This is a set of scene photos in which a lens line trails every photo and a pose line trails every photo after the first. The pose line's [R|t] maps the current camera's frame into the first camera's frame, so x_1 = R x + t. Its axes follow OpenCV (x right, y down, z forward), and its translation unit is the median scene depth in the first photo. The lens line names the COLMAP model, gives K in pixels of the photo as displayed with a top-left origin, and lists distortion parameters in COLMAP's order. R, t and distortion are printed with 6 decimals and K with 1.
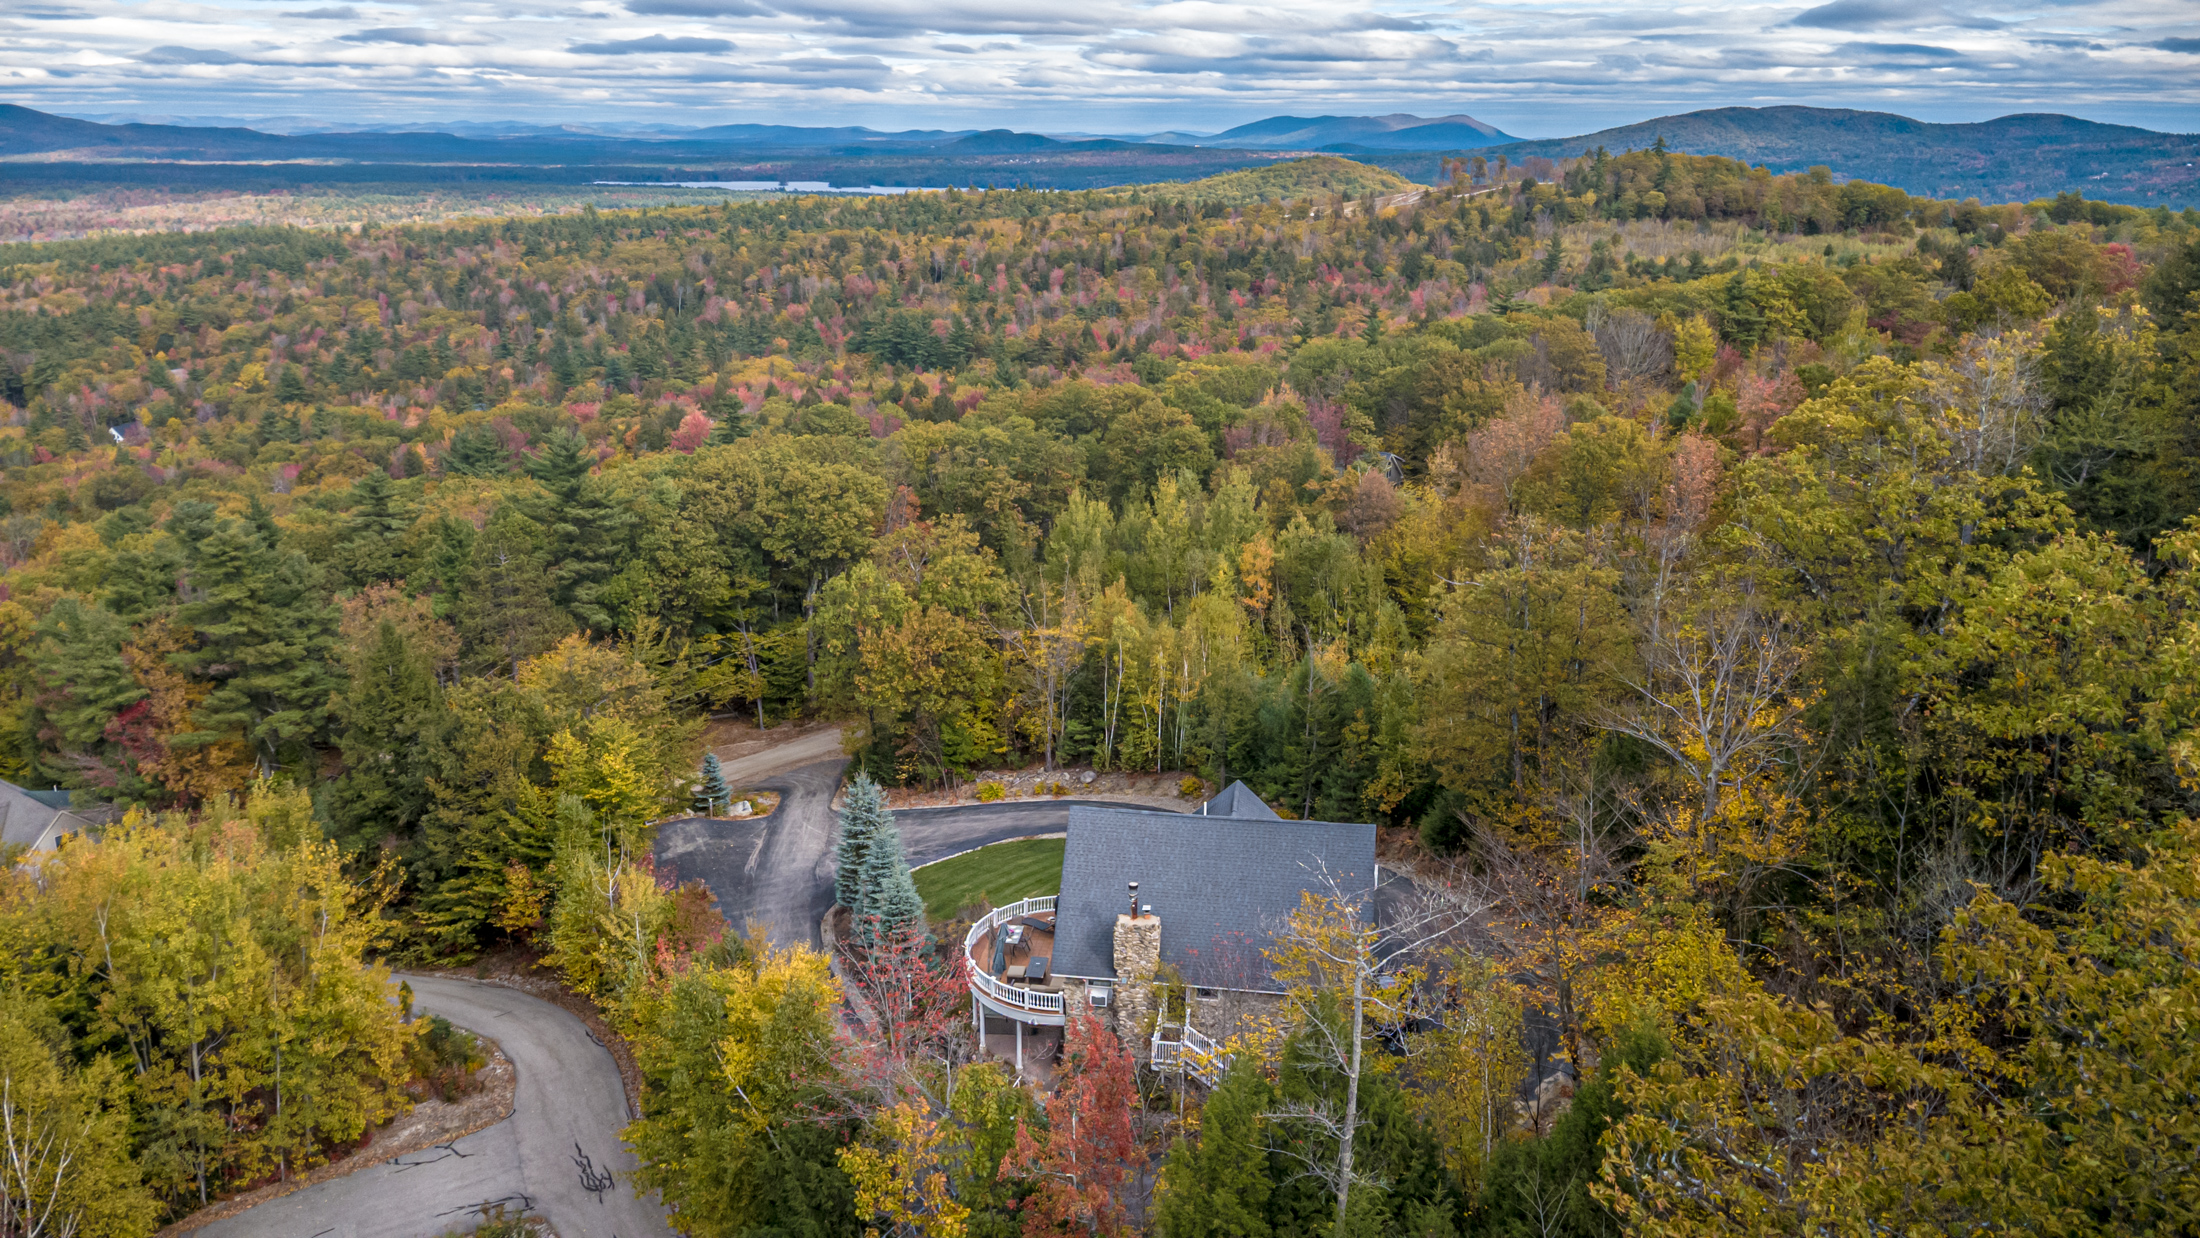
lens RADIAL K [[1573.9, 0, 1102.8], [0, 1573.9, 620.5], [0, 0, 1]] dist [0.019904, -0.024992]
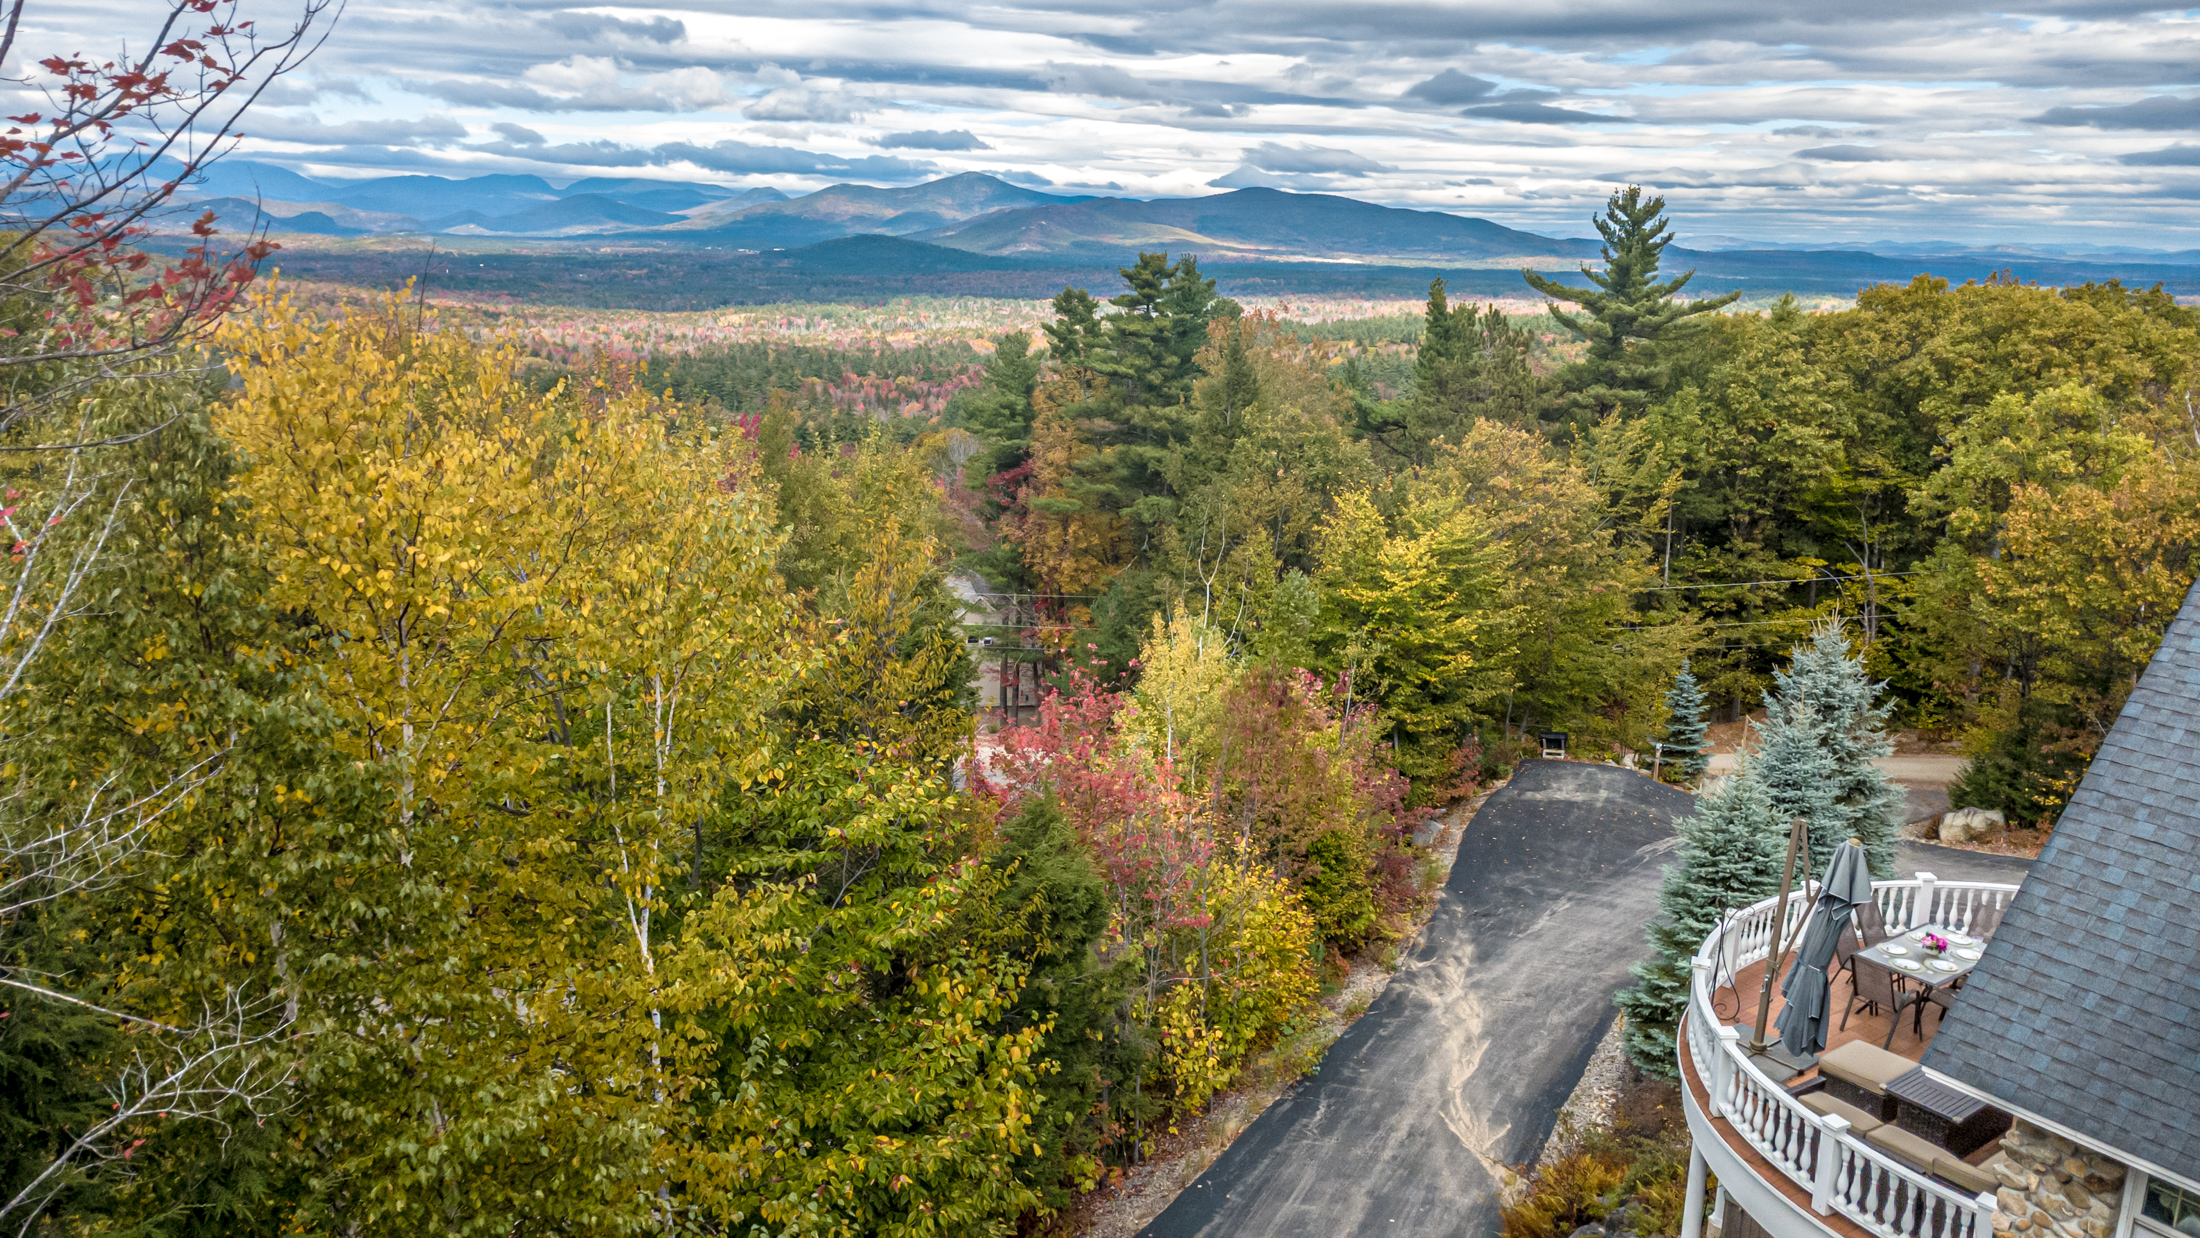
lens RADIAL K [[1573.9, 0, 1097.9], [0, 1573.9, 619.0], [0, 0, 1]] dist [0.019904, -0.024992]
pose [[0.672673, 0.175125, -0.718917, 0.014453], [-0.241995, 0.970227, 0.009914, 0.099975], [0.699249, 0.167305, 0.695025, 0.403585]]
